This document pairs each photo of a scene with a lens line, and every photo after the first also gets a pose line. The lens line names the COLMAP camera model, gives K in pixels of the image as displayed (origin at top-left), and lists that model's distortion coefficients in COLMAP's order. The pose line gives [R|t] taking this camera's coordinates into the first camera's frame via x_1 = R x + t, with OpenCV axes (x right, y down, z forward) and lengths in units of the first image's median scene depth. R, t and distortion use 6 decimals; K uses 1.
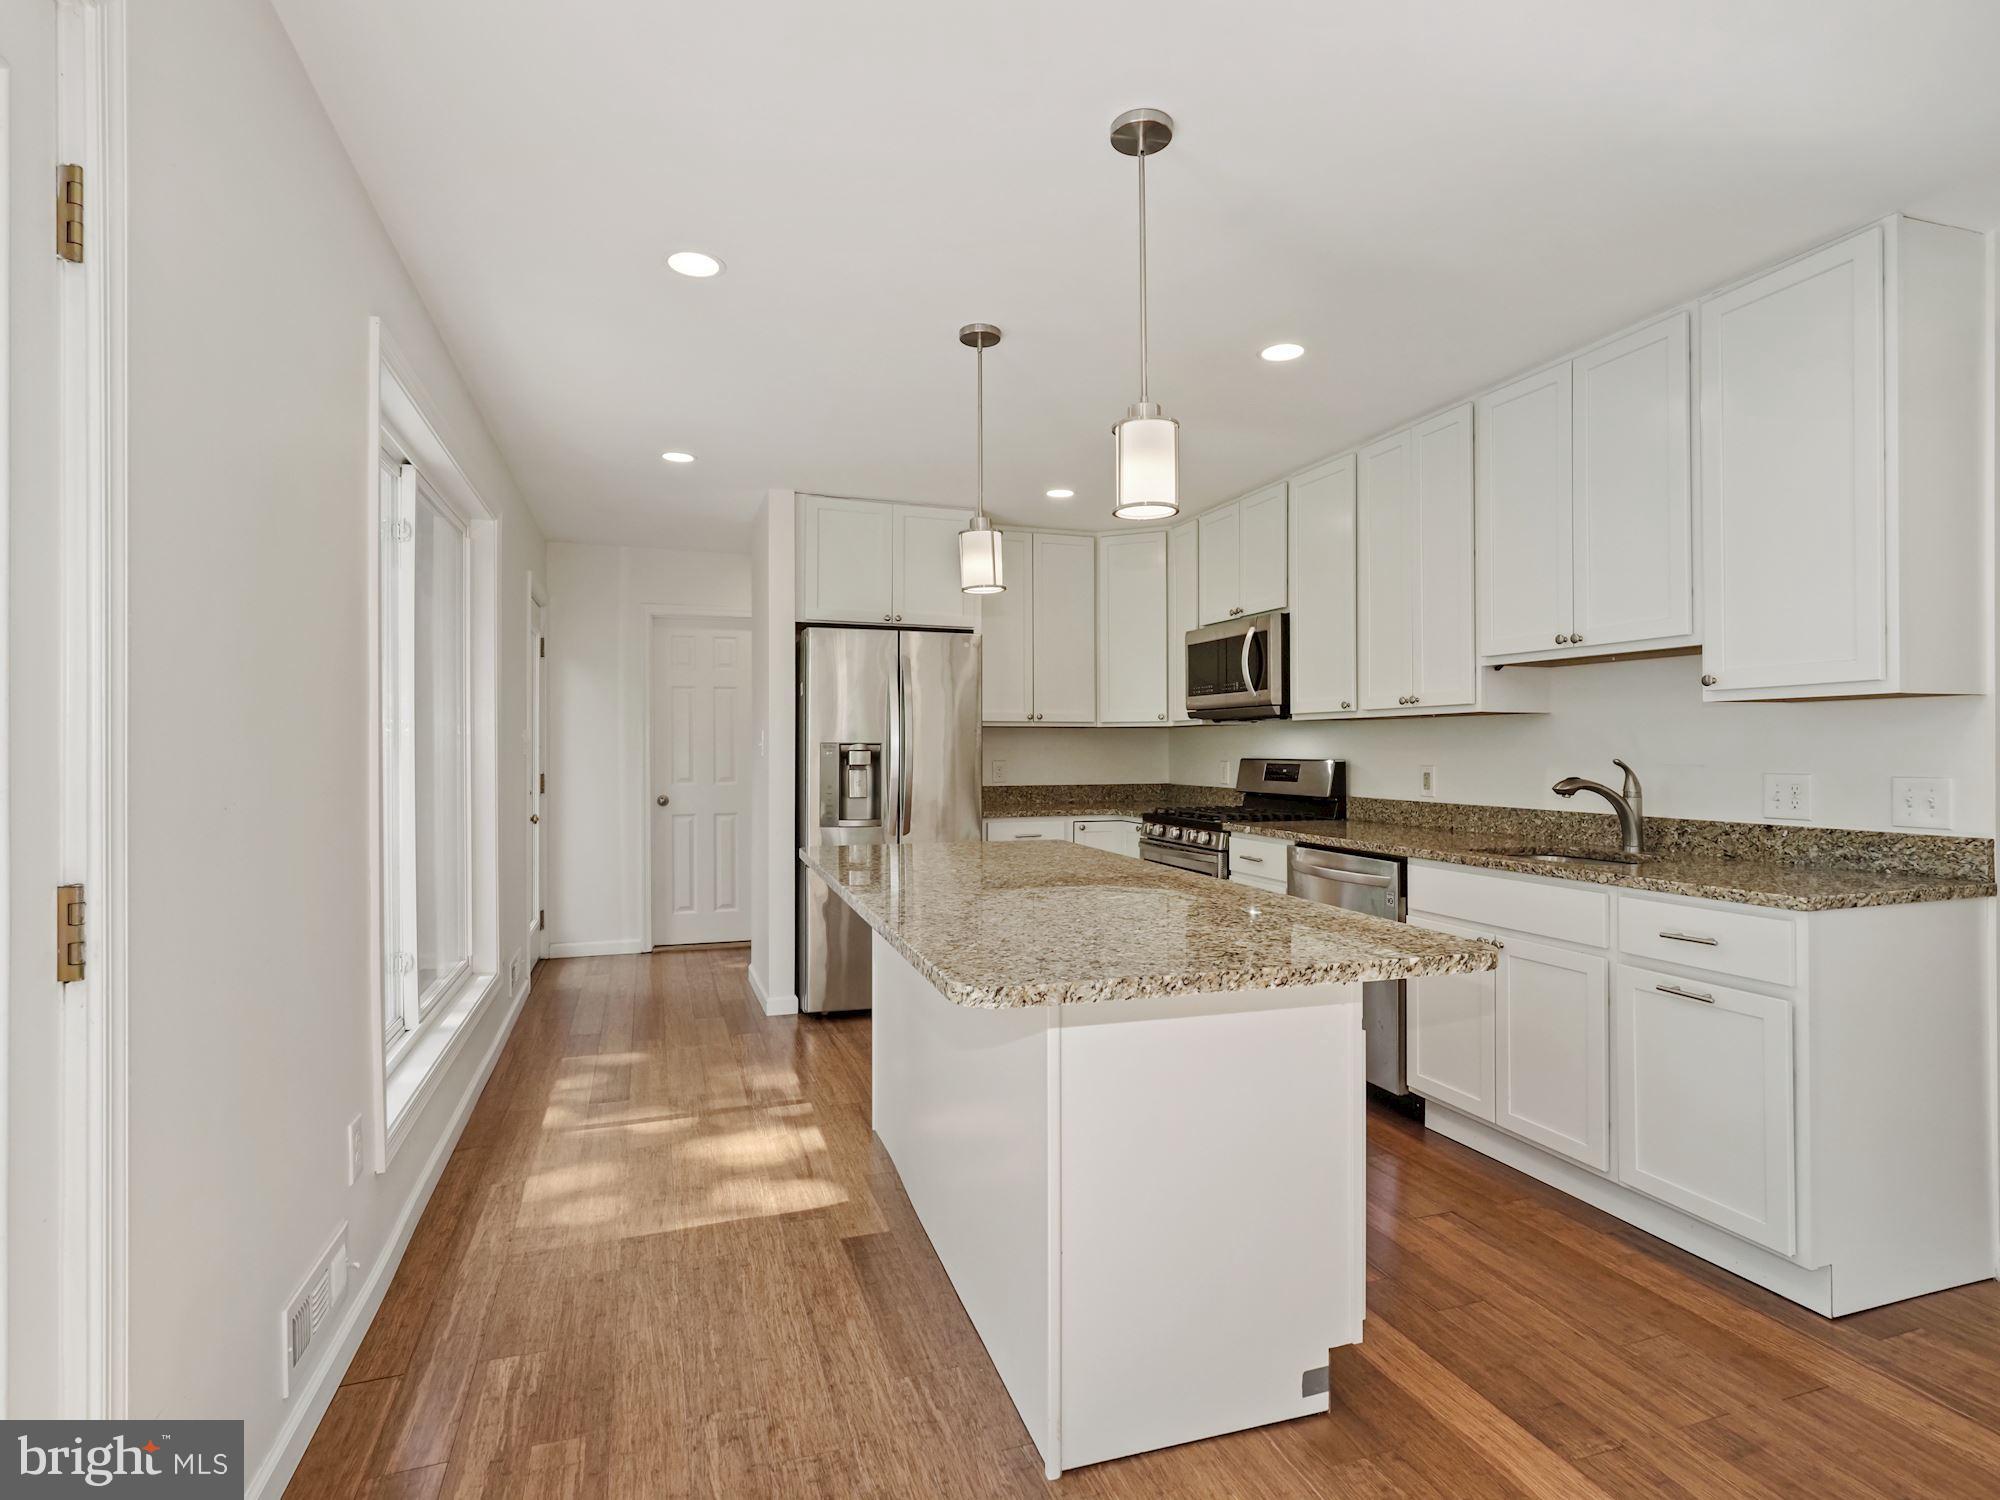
lens RADIAL K [[1036.2, 0, 1010.0], [0, 1036.2, 744.7], [0, 0, 1]] dist [-0.006073, 0.005017]
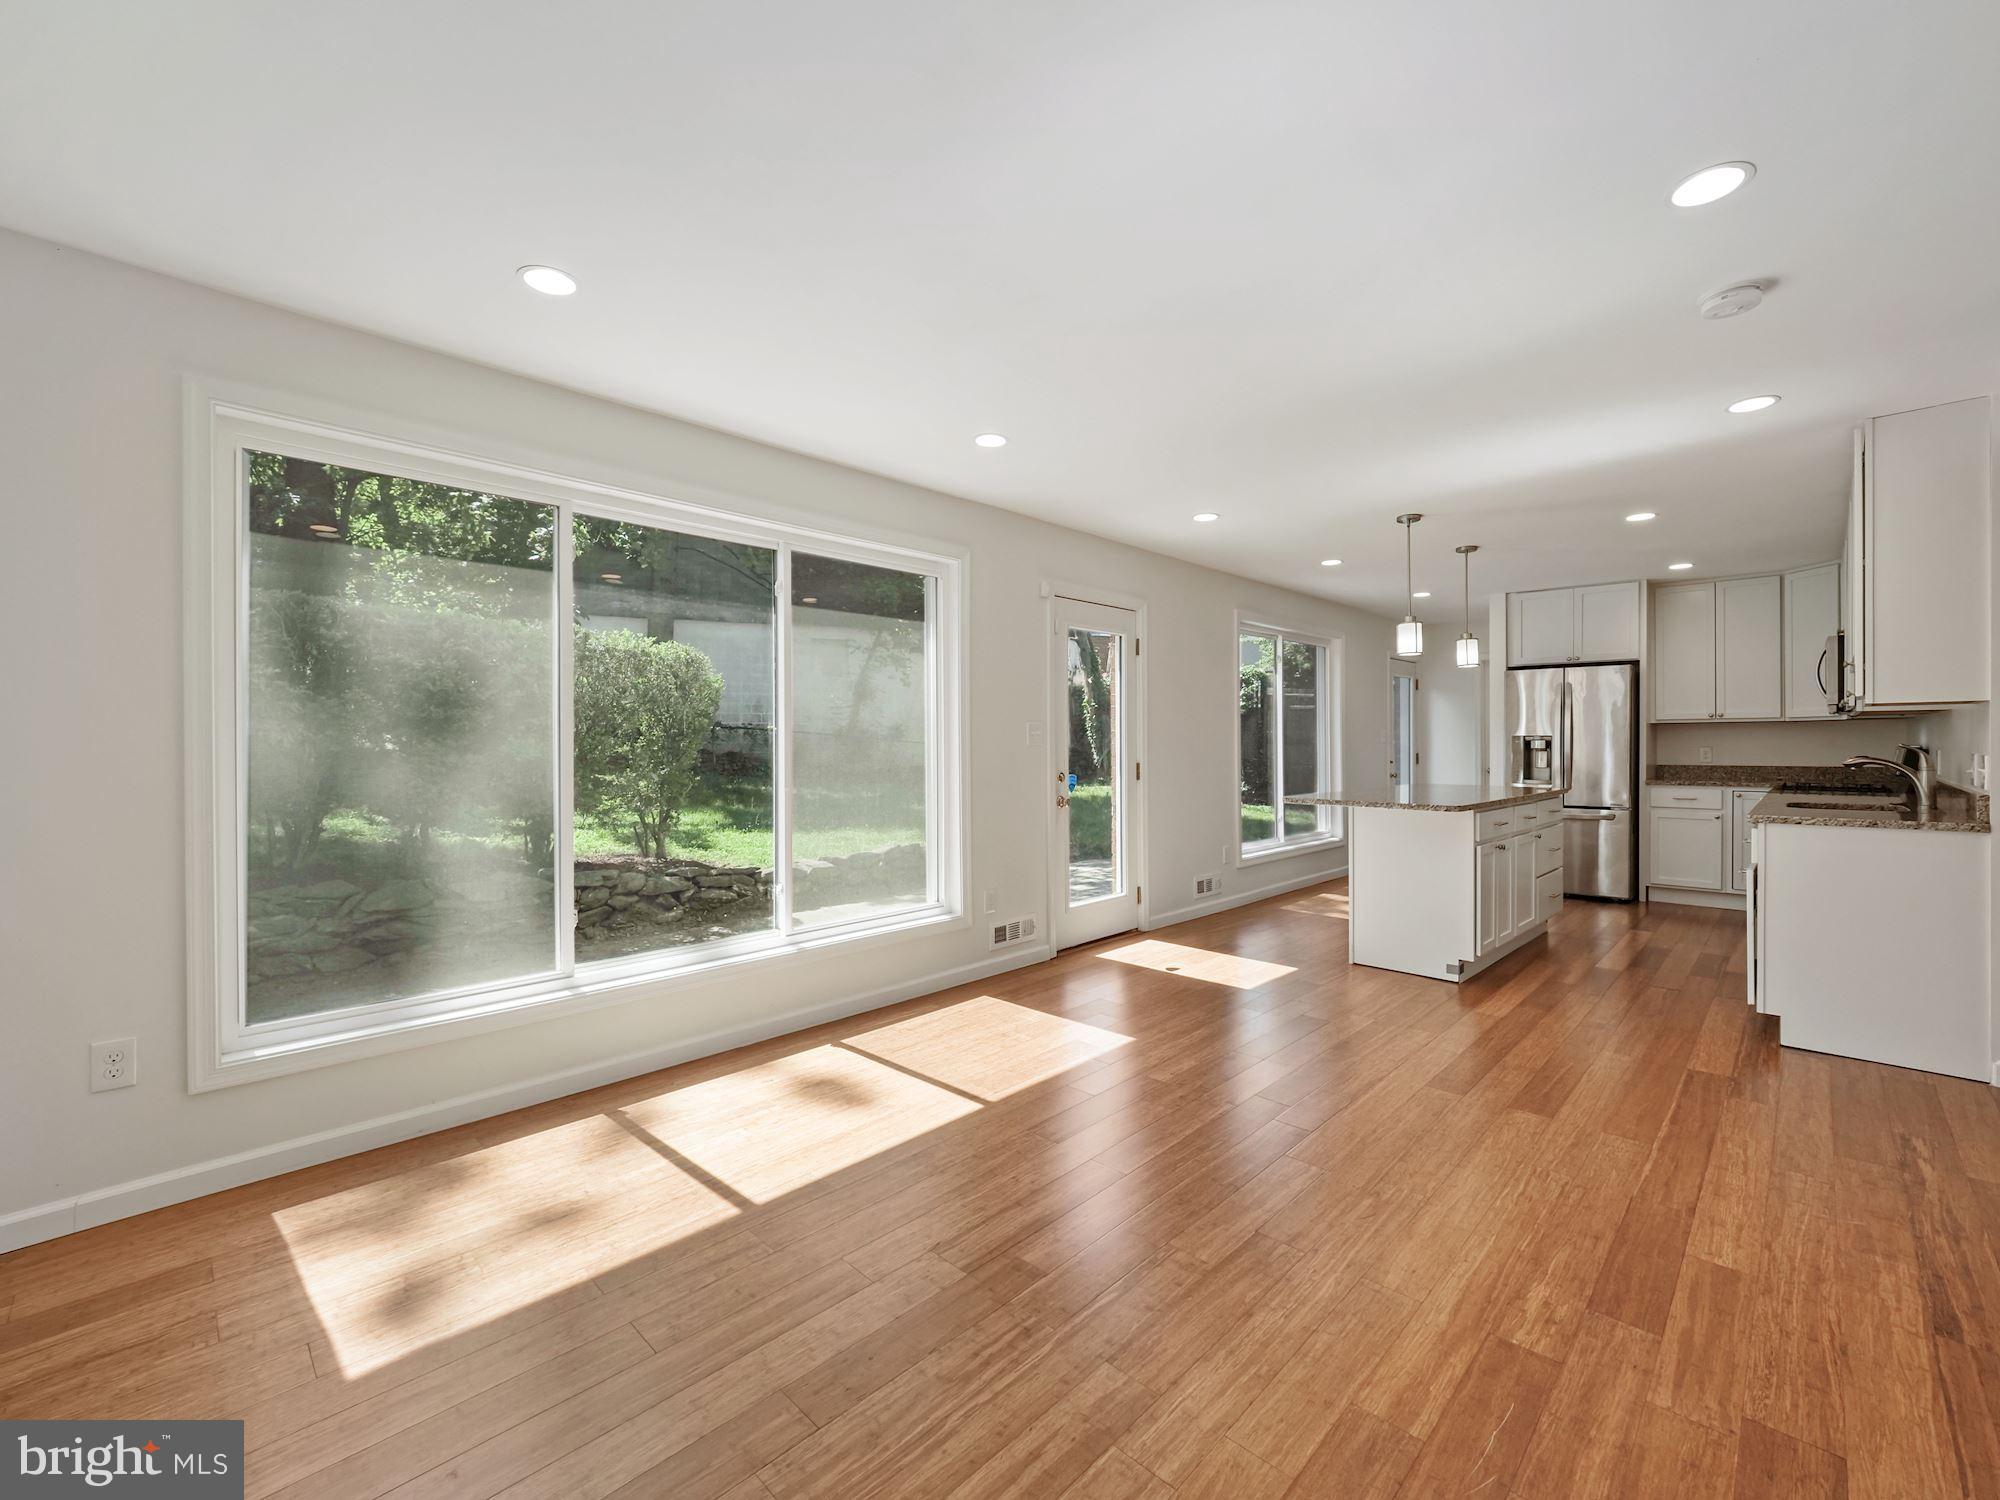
lens RADIAL K [[850.2, 0, 995.4], [0, 850.2, 748.2], [0, 0, 1]] dist [-0.008403, -0.000838]
pose [[0.447493, 0.006975, -0.894260, 1.064862], [0.006607, 0.999917, 0.011106, -0.002697], [0.894263, -0.010878, 0.447409, -0.655928]]
